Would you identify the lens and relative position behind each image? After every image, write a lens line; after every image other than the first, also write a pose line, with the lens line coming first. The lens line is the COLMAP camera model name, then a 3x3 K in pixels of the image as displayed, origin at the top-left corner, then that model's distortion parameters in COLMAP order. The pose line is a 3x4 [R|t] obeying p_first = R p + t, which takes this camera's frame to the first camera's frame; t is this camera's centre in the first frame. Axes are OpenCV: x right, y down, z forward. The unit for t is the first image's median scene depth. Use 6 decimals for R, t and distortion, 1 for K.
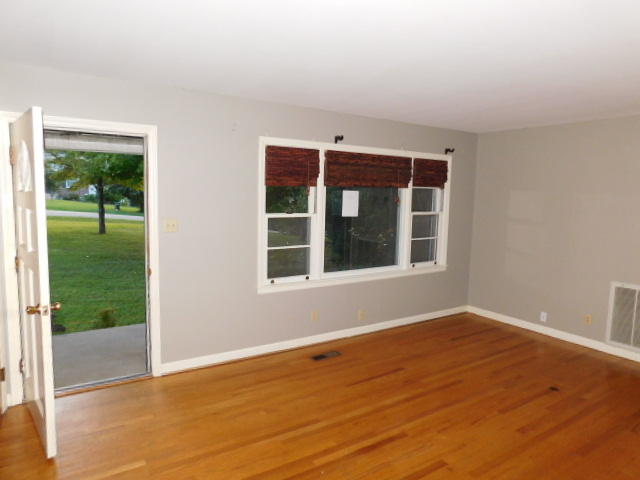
lens RADIAL K [[429.6, 0, 320.0], [0, 429.6, 240.0], [0, 0, 1]] dist [-0.081158, 0.079090]
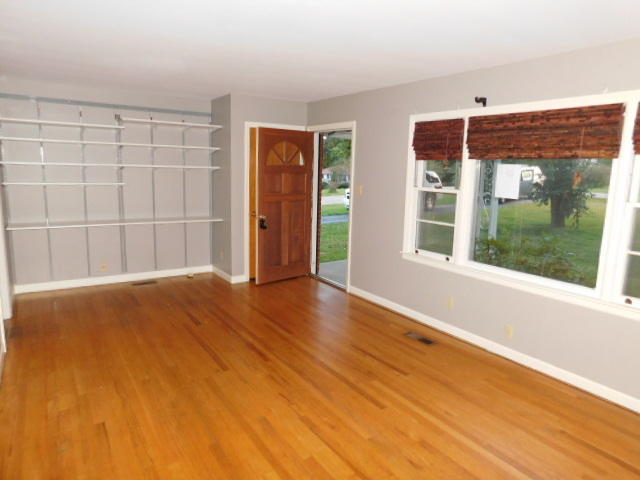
lens RADIAL K [[429.6, 0, 320.0], [0, 429.6, 240.0], [0, 0, 1]] dist [-0.081158, 0.079090]
pose [[-0.000476, 0.142014, -0.989865, 0.872215], [-0.144591, 0.979453, 0.140590, -0.041853], [0.989491, 0.143192, 0.020067, 0.696104]]
